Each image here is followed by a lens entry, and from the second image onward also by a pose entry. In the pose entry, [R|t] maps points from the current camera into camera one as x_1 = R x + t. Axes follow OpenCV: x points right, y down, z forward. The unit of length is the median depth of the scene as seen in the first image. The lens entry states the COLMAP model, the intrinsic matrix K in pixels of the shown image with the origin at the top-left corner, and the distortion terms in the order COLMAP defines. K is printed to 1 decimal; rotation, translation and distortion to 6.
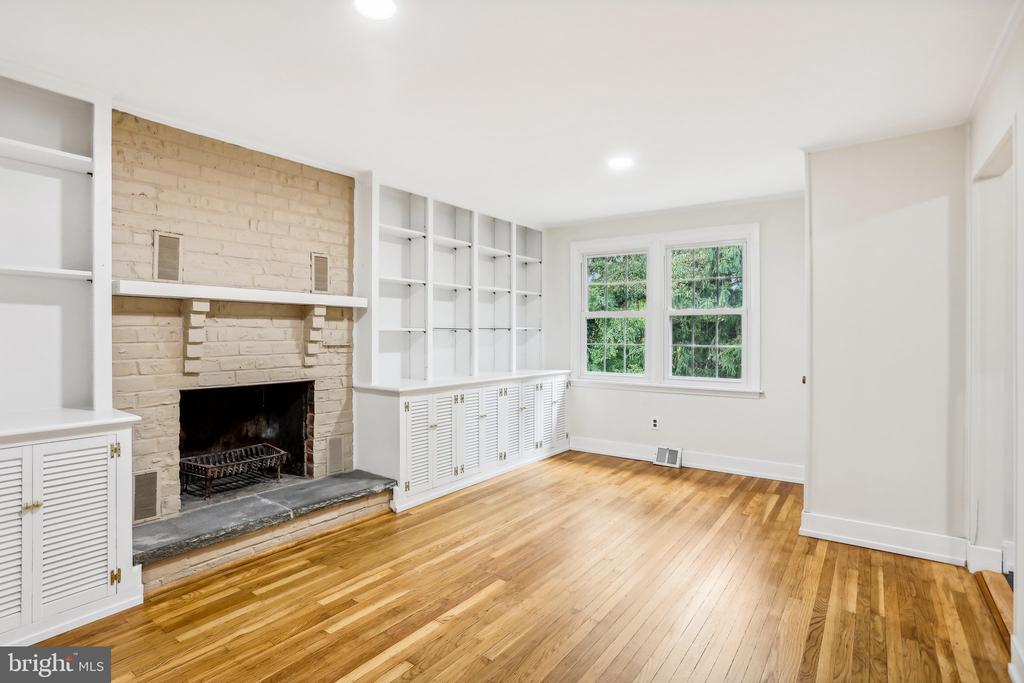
lens RADIAL K [[518.6, 0, 495.6], [0, 518.6, 329.2], [0, 0, 1]] dist [-0.071525, 0.029989]
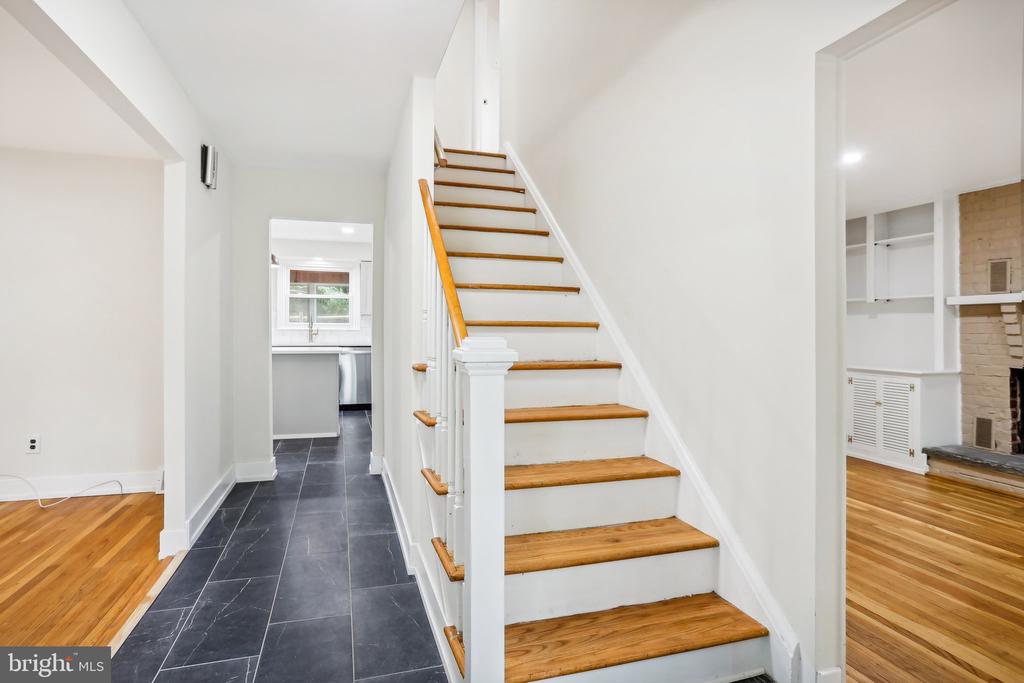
lens RADIAL K [[518.6, 0, 495.6], [0, 518.6, 329.2], [0, 0, 1]] dist [-0.071525, 0.029989]
pose [[-0.594013, -0.003635, -0.804447, 1.487272], [-0.003096, 0.999993, -0.002233, 0.021426], [0.804449, 0.001164, -0.594020, 0.724201]]
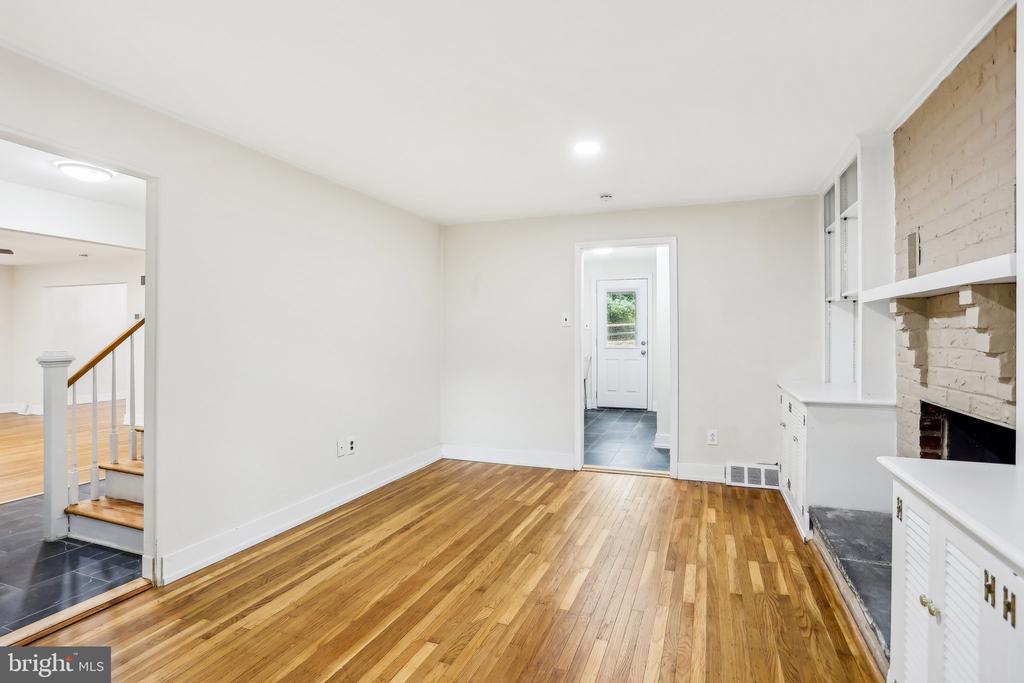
lens RADIAL K [[518.6, 0, 495.6], [0, 518.6, 329.2], [0, 0, 1]] dist [-0.071525, 0.029989]
pose [[-0.966920, 0.000079, -0.255081, 0.356141], [0.004694, 0.999836, -0.017484, 0.010416], [0.255038, -0.018103, -0.966762, 1.823747]]
